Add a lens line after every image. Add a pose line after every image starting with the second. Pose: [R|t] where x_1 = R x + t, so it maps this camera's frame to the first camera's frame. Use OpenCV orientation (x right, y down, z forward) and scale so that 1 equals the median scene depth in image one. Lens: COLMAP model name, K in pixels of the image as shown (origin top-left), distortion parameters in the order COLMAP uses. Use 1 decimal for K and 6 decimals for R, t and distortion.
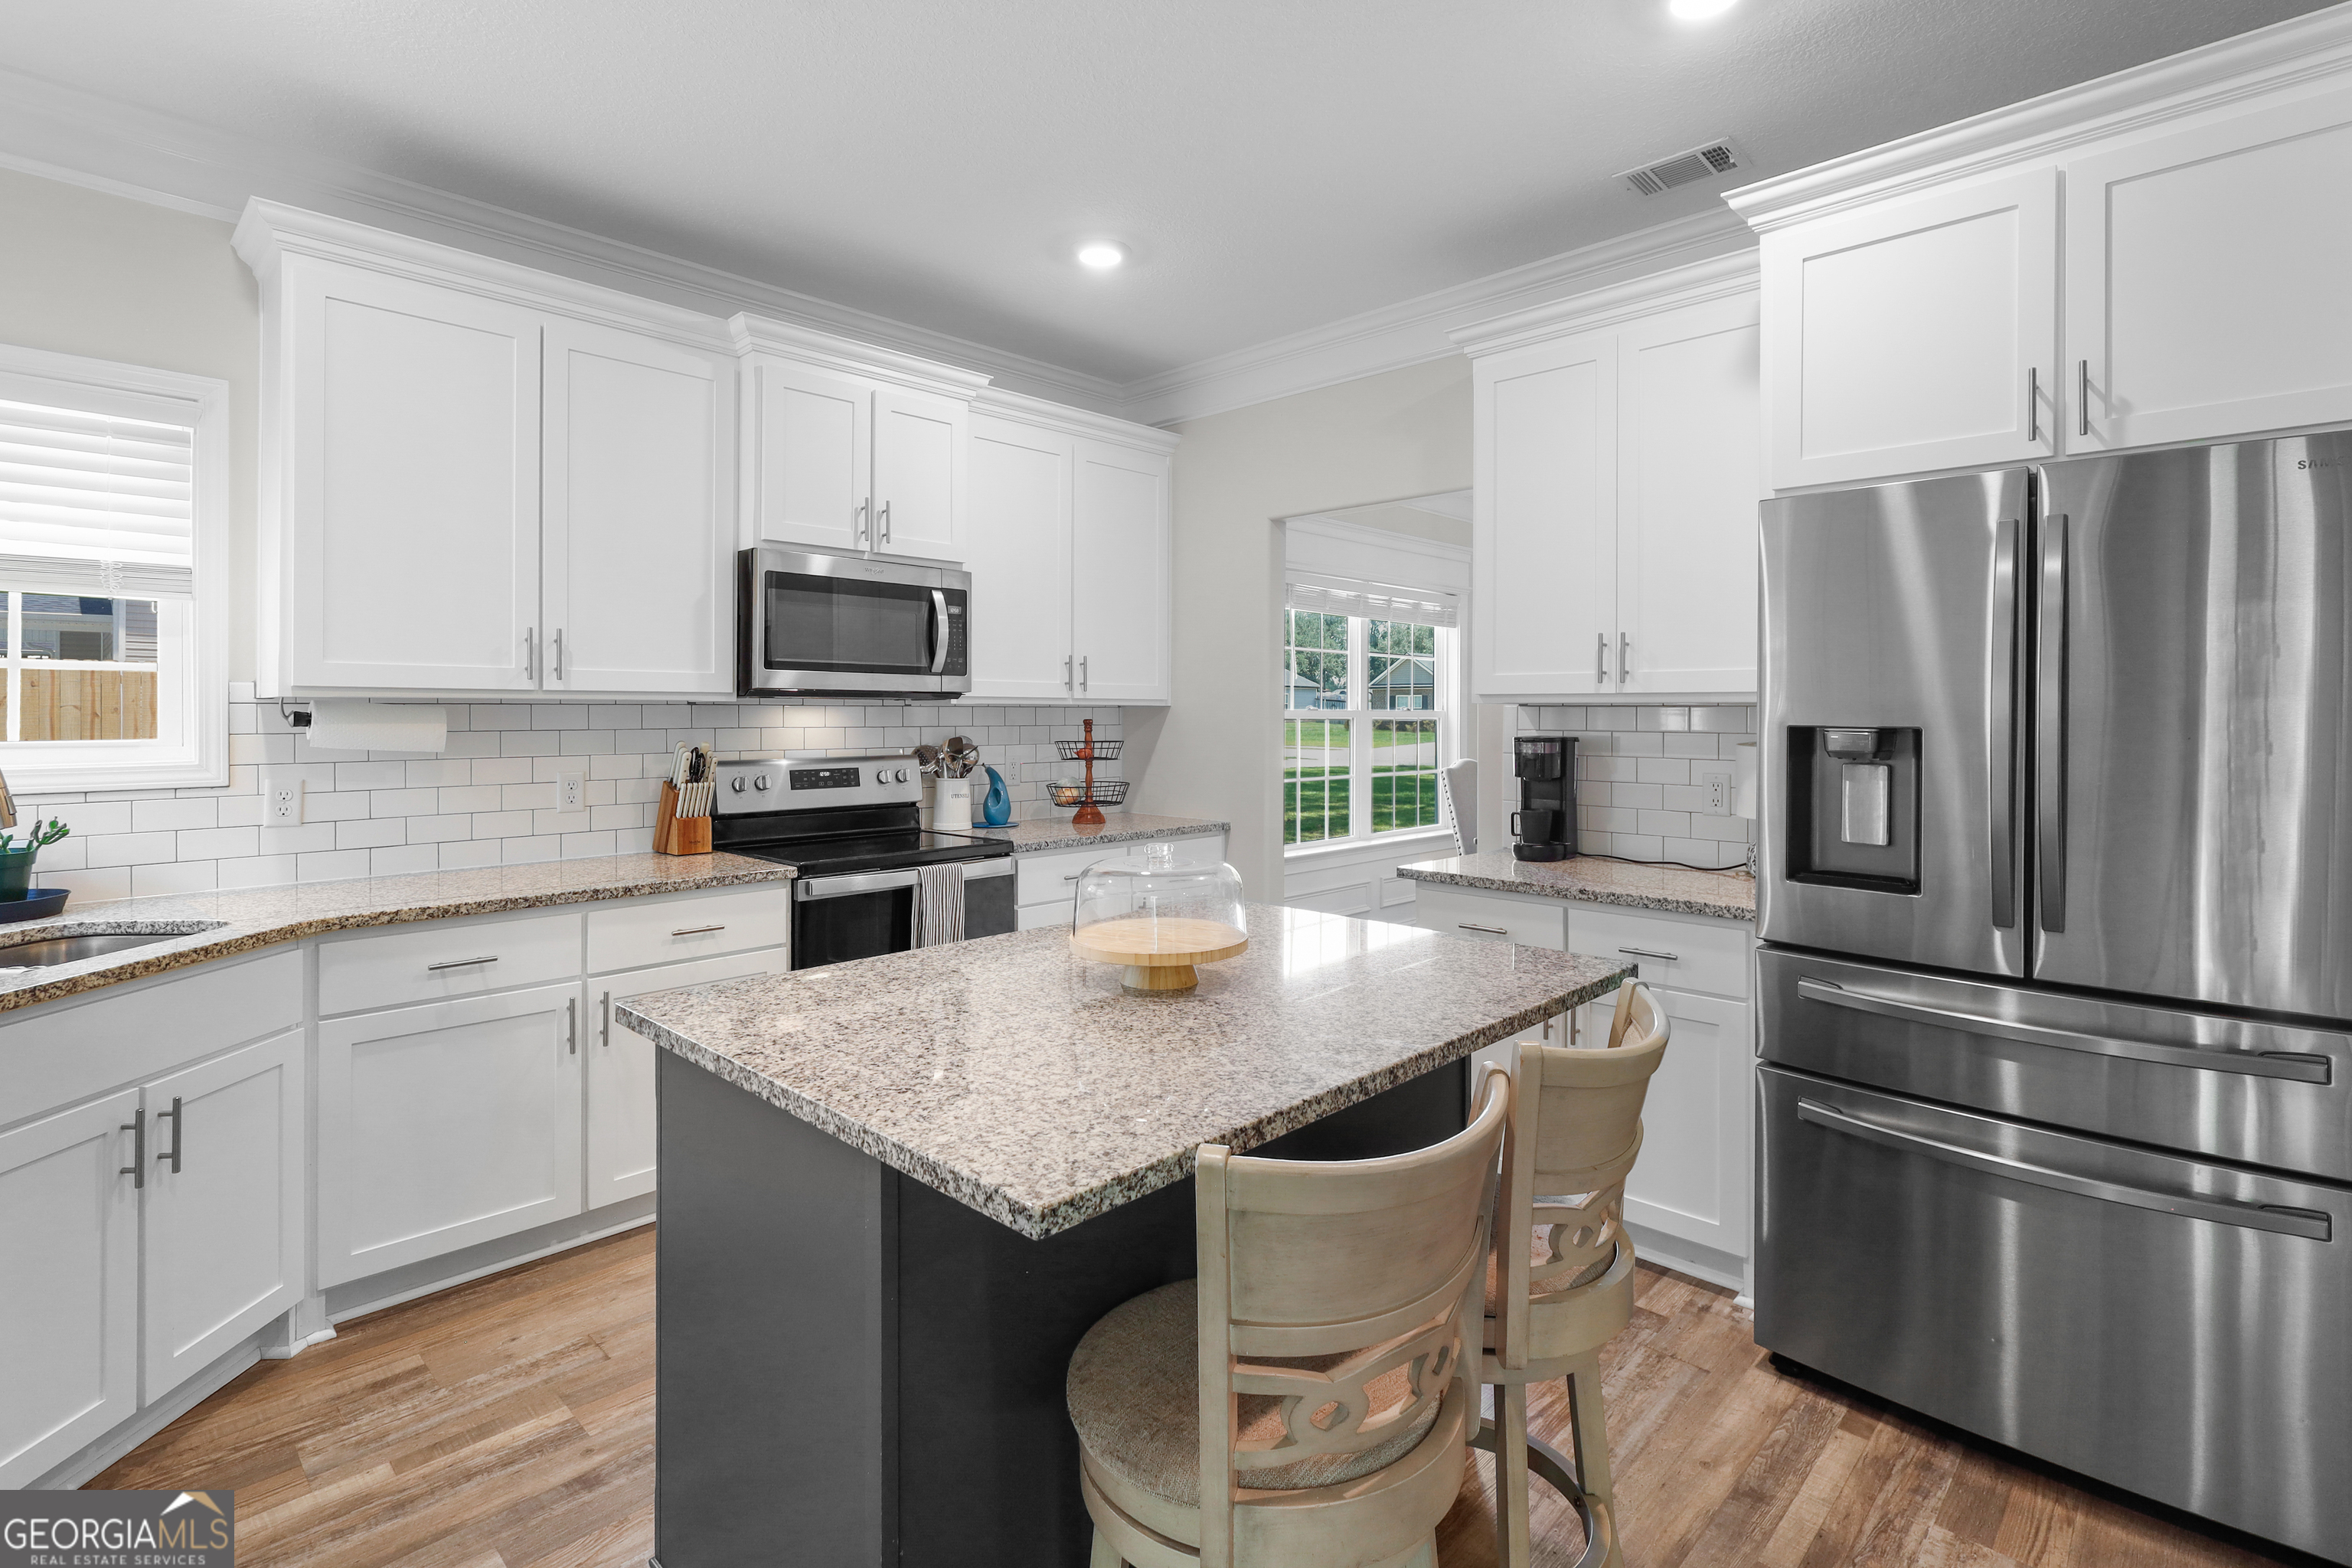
lens RADIAL K [[1115.6, 0, 1197.3], [0, 1115.6, 713.1], [0, 0, 1]] dist [-0.000298, -0.000662]
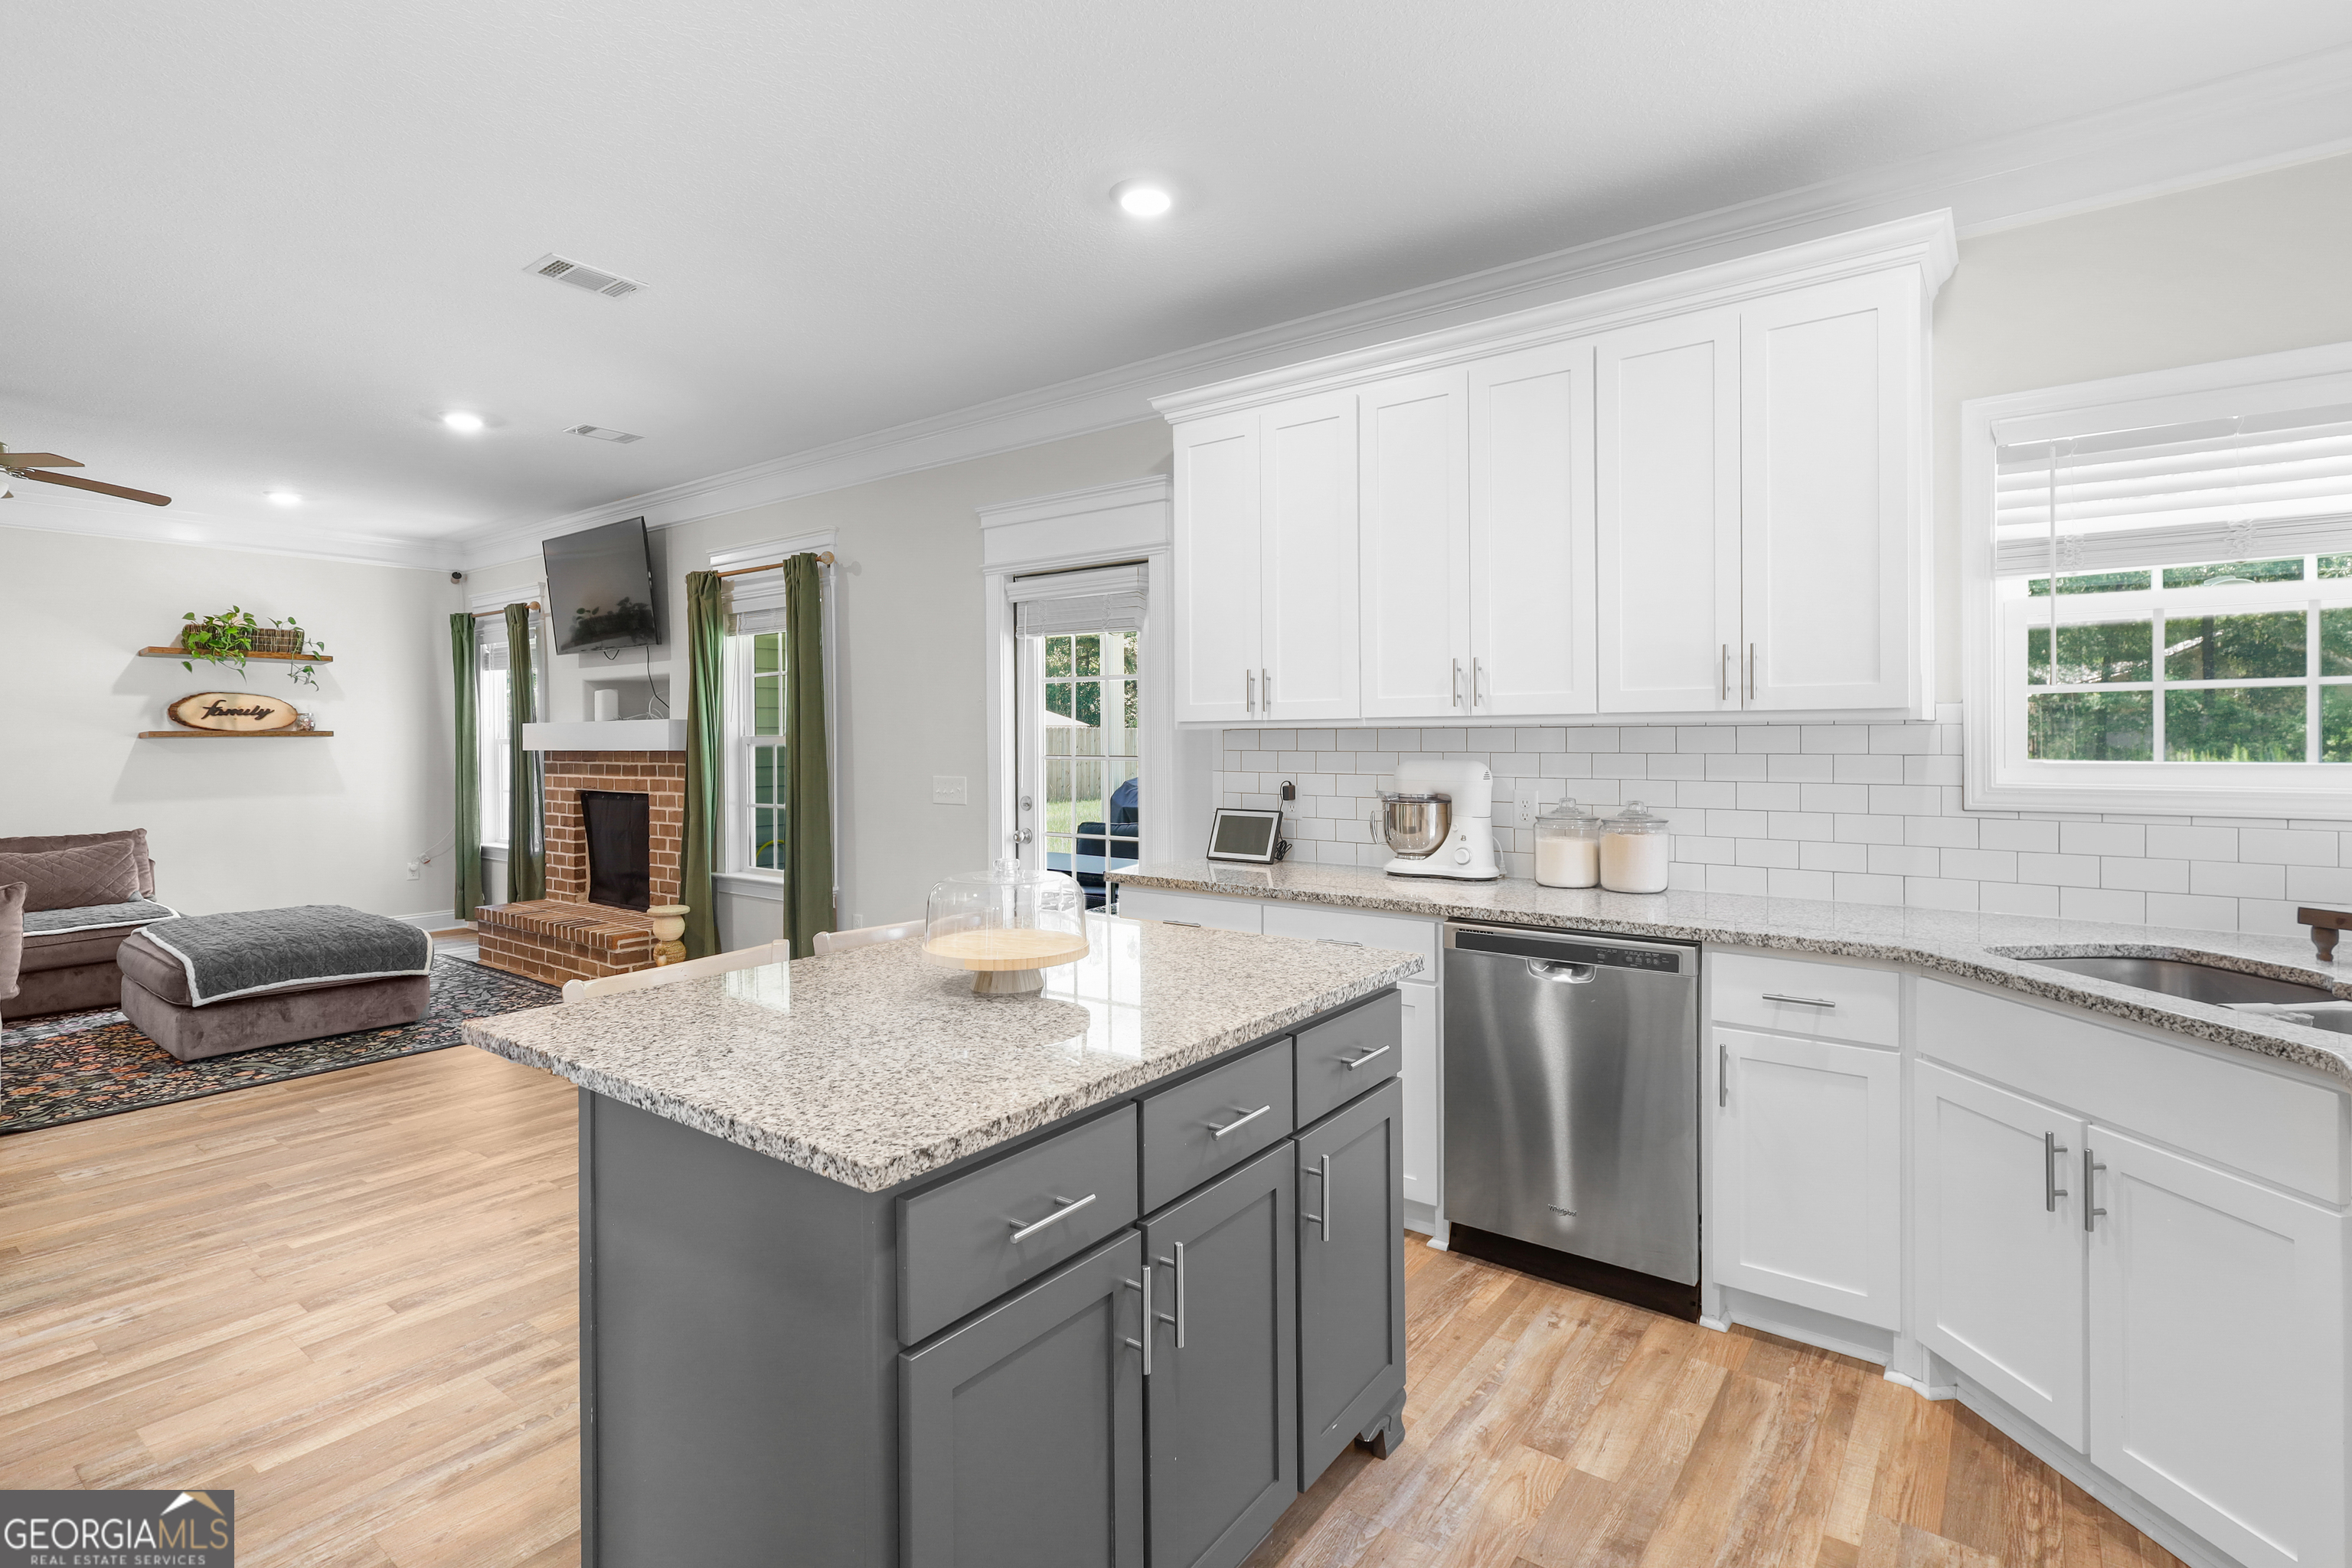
lens RADIAL K [[1115.6, 0, 1179.4], [0, 1115.6, 737.2], [0, 0, 1]] dist [-0.000298, -0.000662]
pose [[-0.994243, 0.006089, -0.106971, -0.040890], [0.005956, 0.999981, 0.001561, -0.001877], [0.106979, 0.000915, -0.994261, 1.086684]]
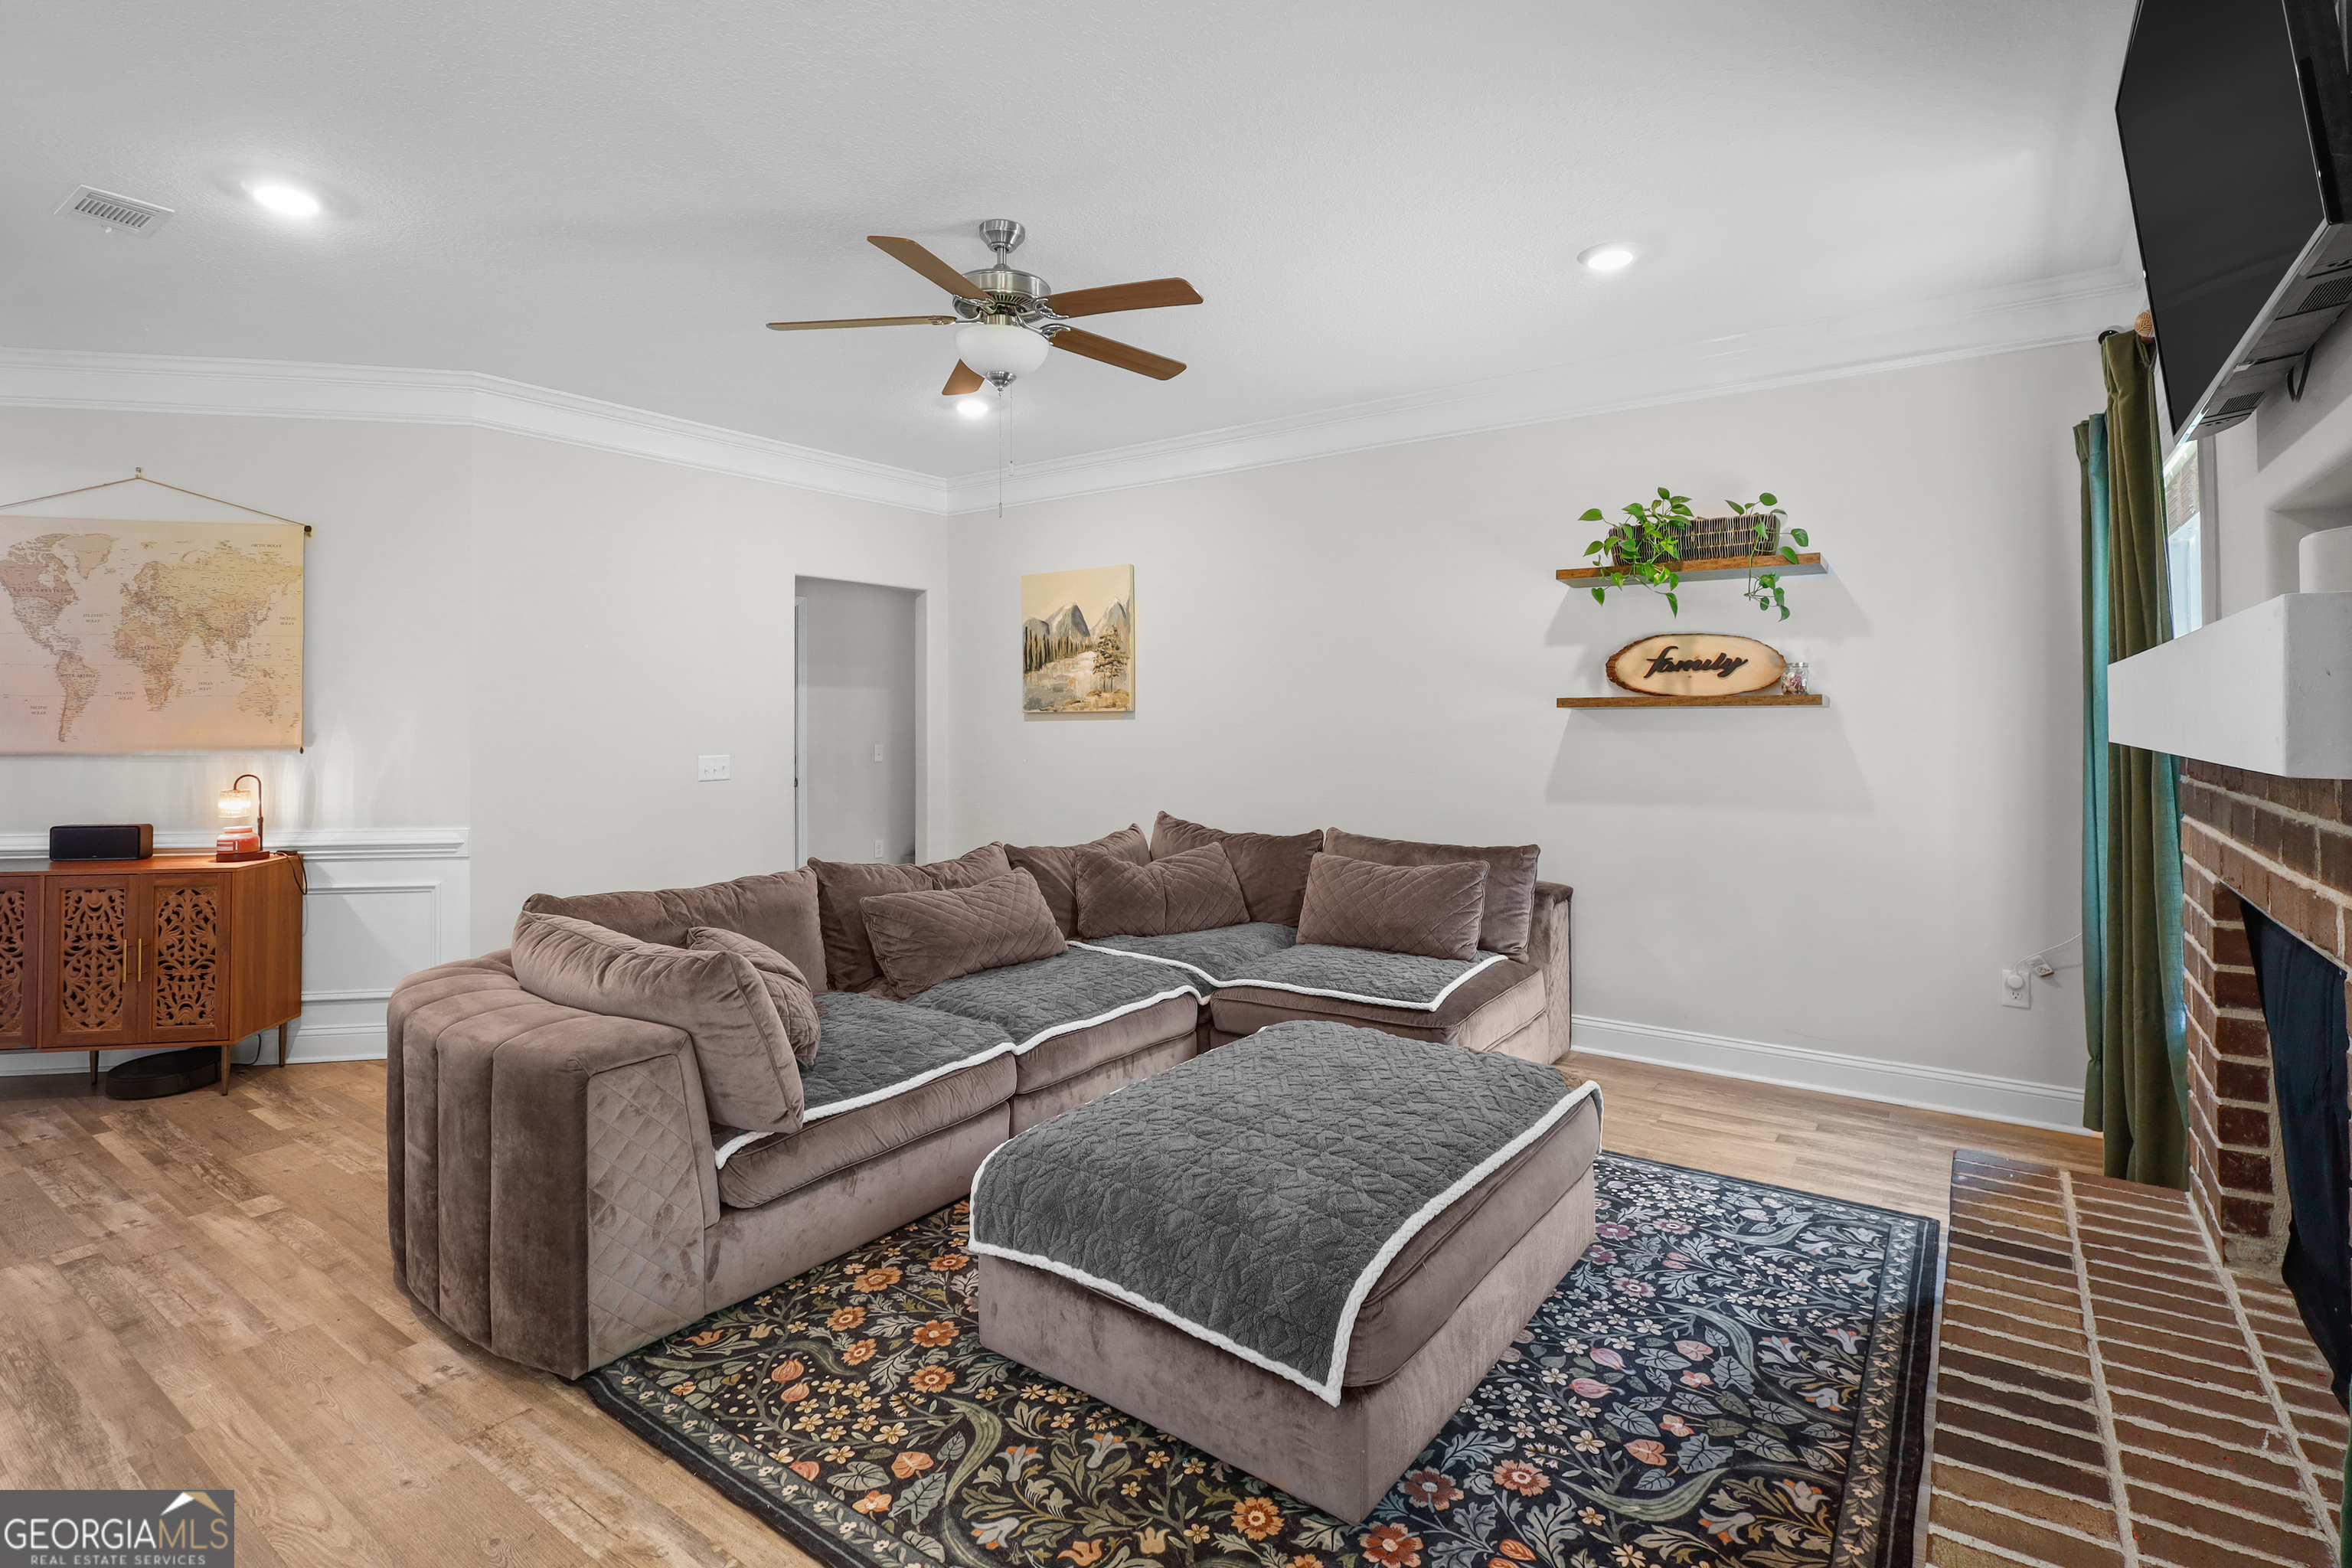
lens RADIAL K [[1115.6, 0, 1169.1], [0, 1115.6, 695.1], [0, 0, 1]] dist [-0.000298, -0.000662]
pose [[-0.139063, 0.020726, 0.990067, 0.332717], [0.002148, 0.999785, -0.020627, 0.002618], [-0.990281, -0.000742, -0.139078, -0.460876]]
